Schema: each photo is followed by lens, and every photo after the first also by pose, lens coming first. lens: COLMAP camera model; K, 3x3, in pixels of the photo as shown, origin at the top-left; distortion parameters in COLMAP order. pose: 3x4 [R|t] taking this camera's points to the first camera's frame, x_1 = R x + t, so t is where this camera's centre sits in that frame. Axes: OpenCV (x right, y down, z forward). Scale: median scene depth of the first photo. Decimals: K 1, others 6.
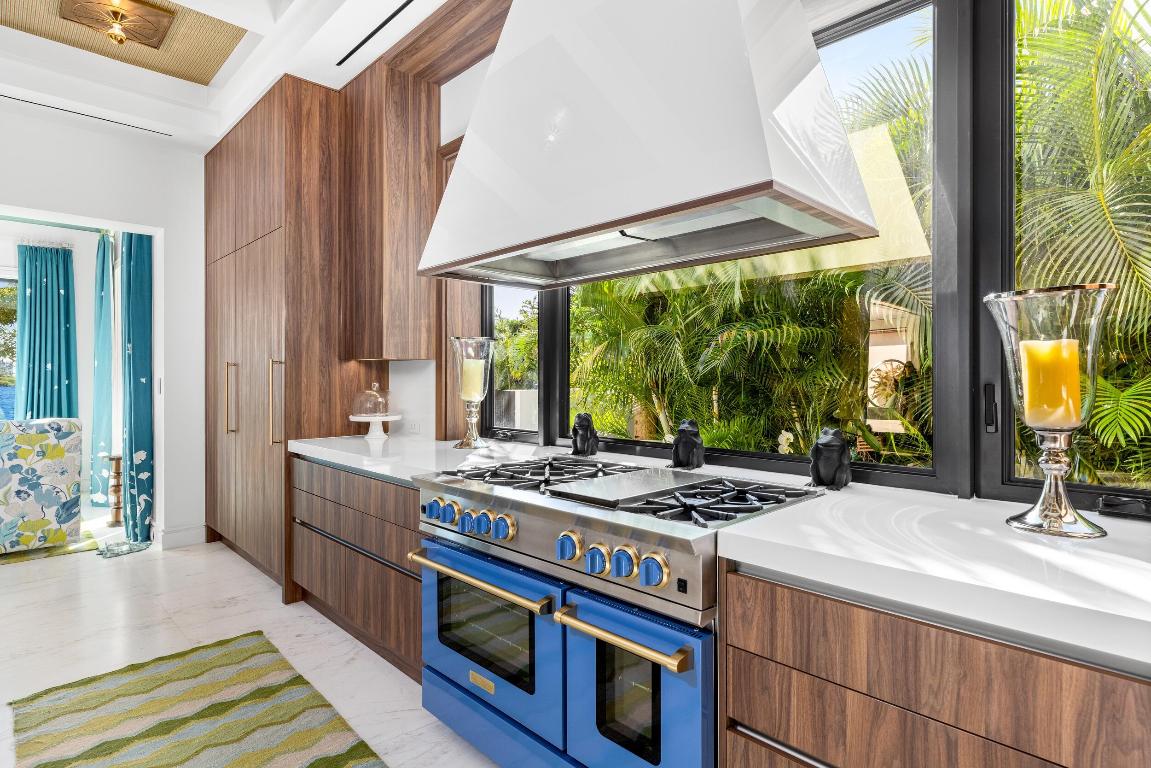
lens RADIAL K [[592.8, 0, 576.8], [0, 592.8, 378.4], [0, 0, 1]] dist [-0.004508, -0.000578]
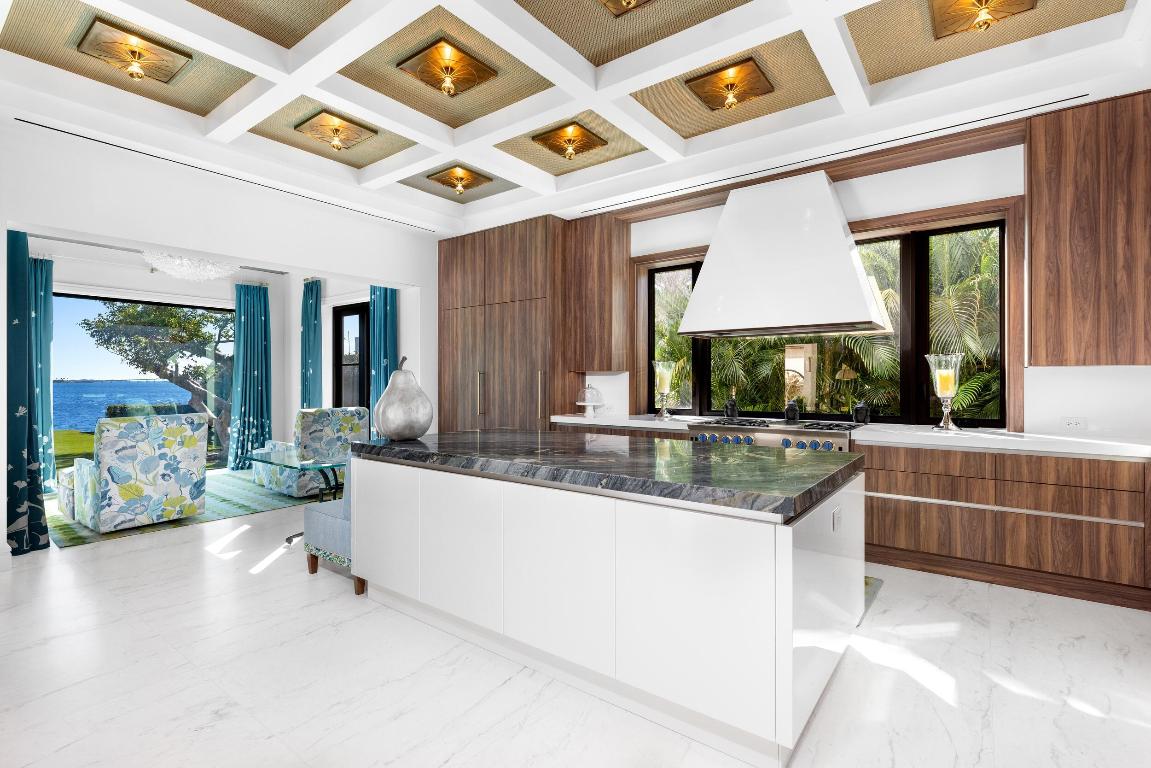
lens RADIAL K [[540.2, 0, 575.5], [0, 540.2, 384.0], [0, 0, 1]] dist [-0.014990, -0.000198]
pose [[0.986564, -0.013562, 0.162811, -0.273379], [0.011159, 0.999815, 0.015666, -0.007203], [-0.162994, -0.013639, 0.986533, -0.255290]]
